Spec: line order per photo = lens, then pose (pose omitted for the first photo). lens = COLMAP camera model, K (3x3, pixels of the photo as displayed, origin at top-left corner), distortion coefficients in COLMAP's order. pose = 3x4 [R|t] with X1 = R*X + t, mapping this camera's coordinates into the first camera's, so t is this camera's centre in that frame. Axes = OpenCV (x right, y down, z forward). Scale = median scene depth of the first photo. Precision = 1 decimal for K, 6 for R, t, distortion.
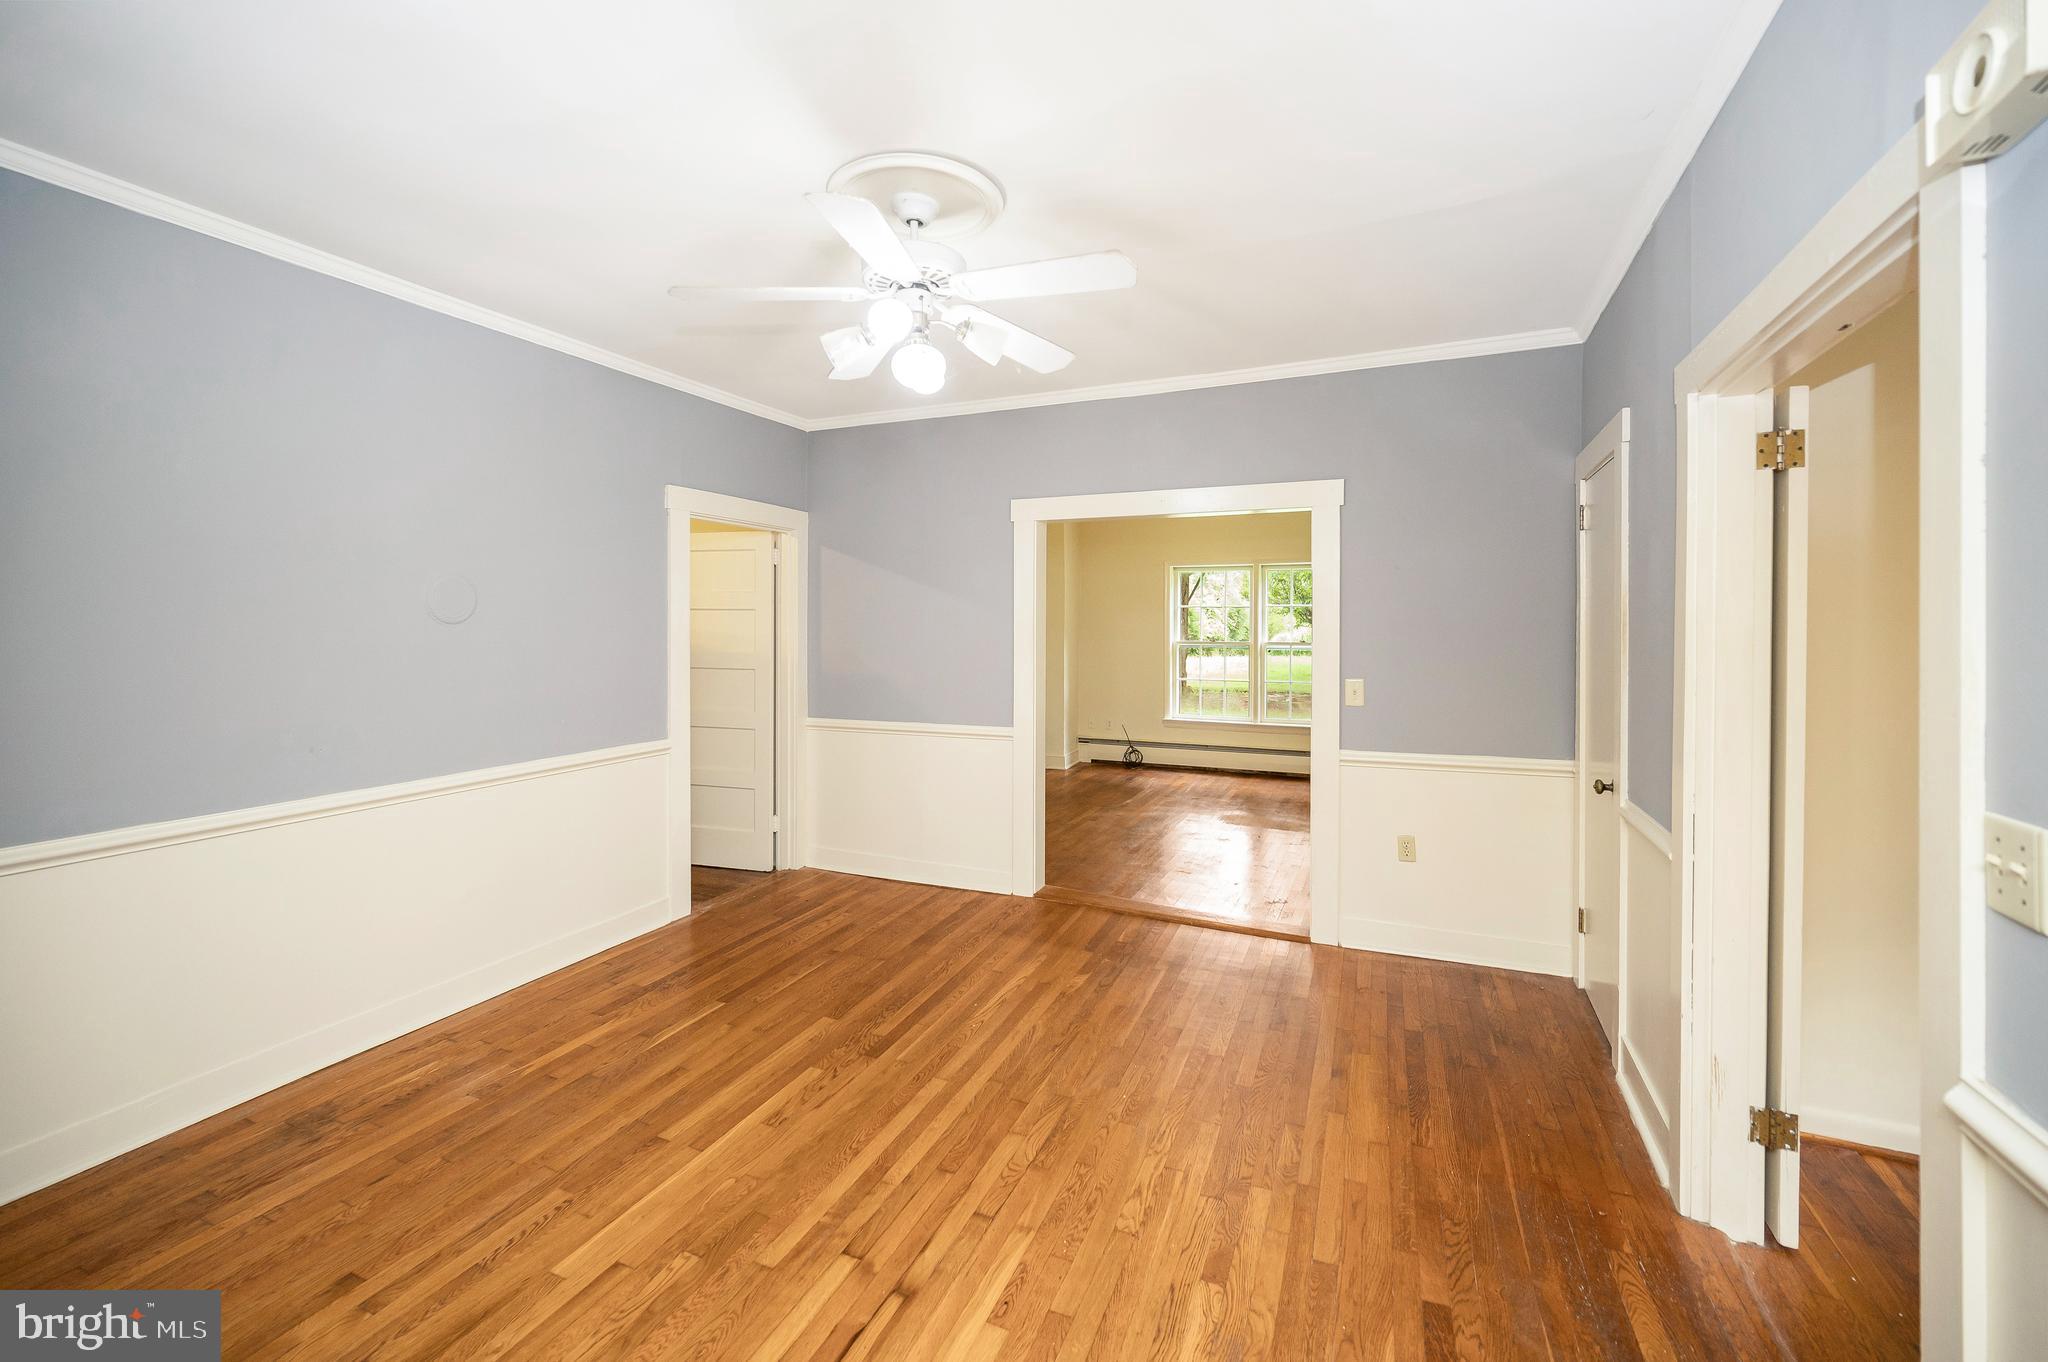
lens RADIAL K [[838.6, 0, 1016.3], [0, 838.6, 625.2], [0, 0, 1]] dist [0.008059, 0.002309]
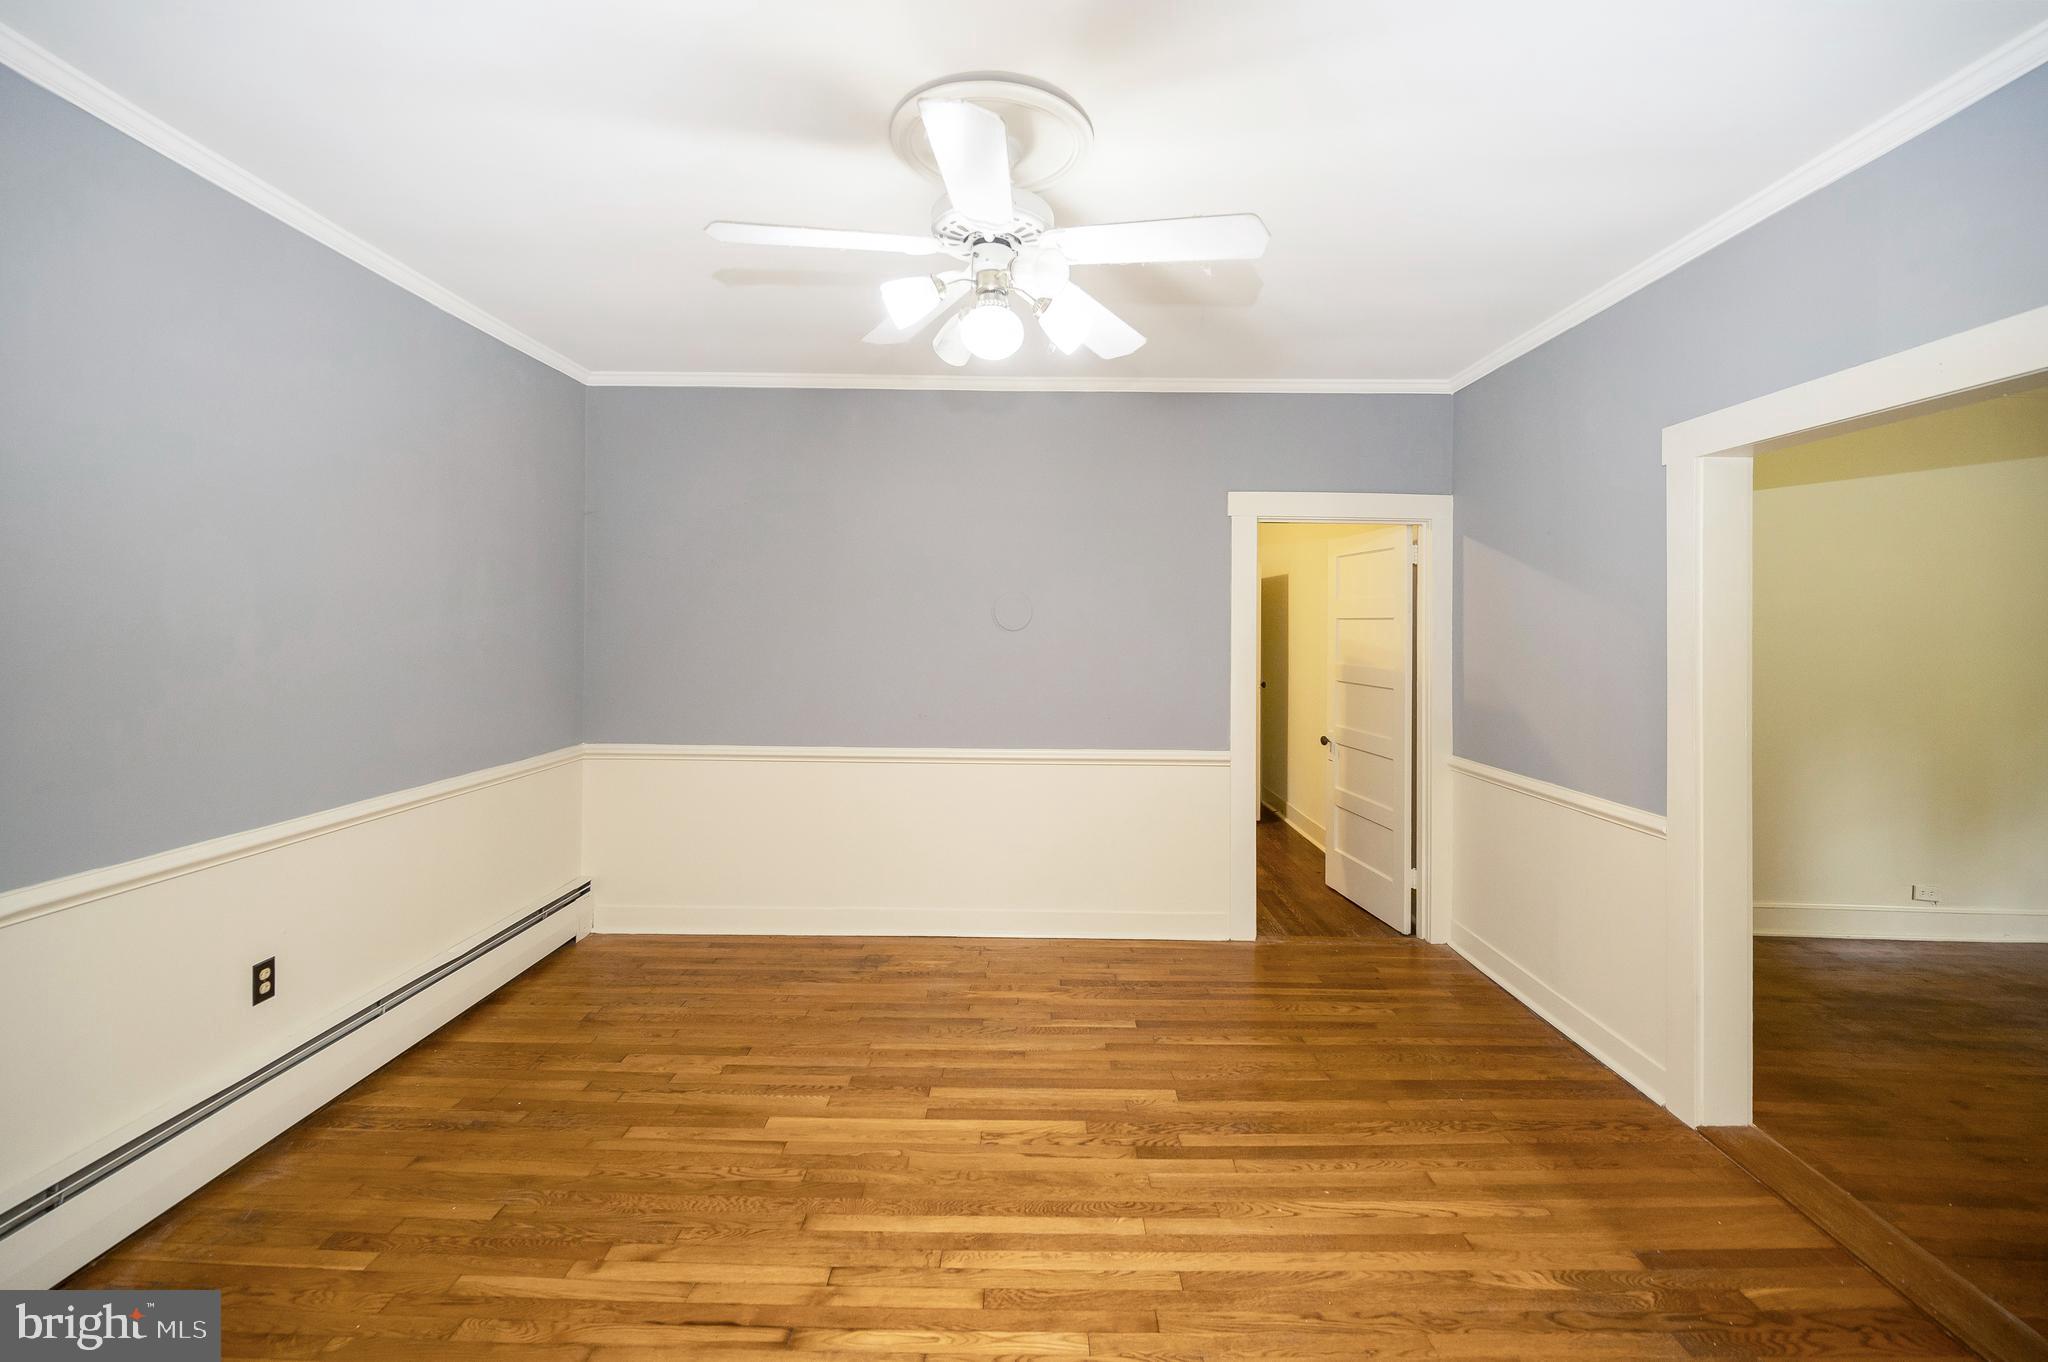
lens RADIAL K [[838.6, 0, 1043.5], [0, 838.6, 624.4], [0, 0, 1]] dist [0.008059, 0.002309]
pose [[0.395043, -0.004515, -0.918652, 0.525667], [-0.011968, 0.999878, -0.010060, -0.001060], [0.918585, 0.014969, 0.394940, 0.542237]]
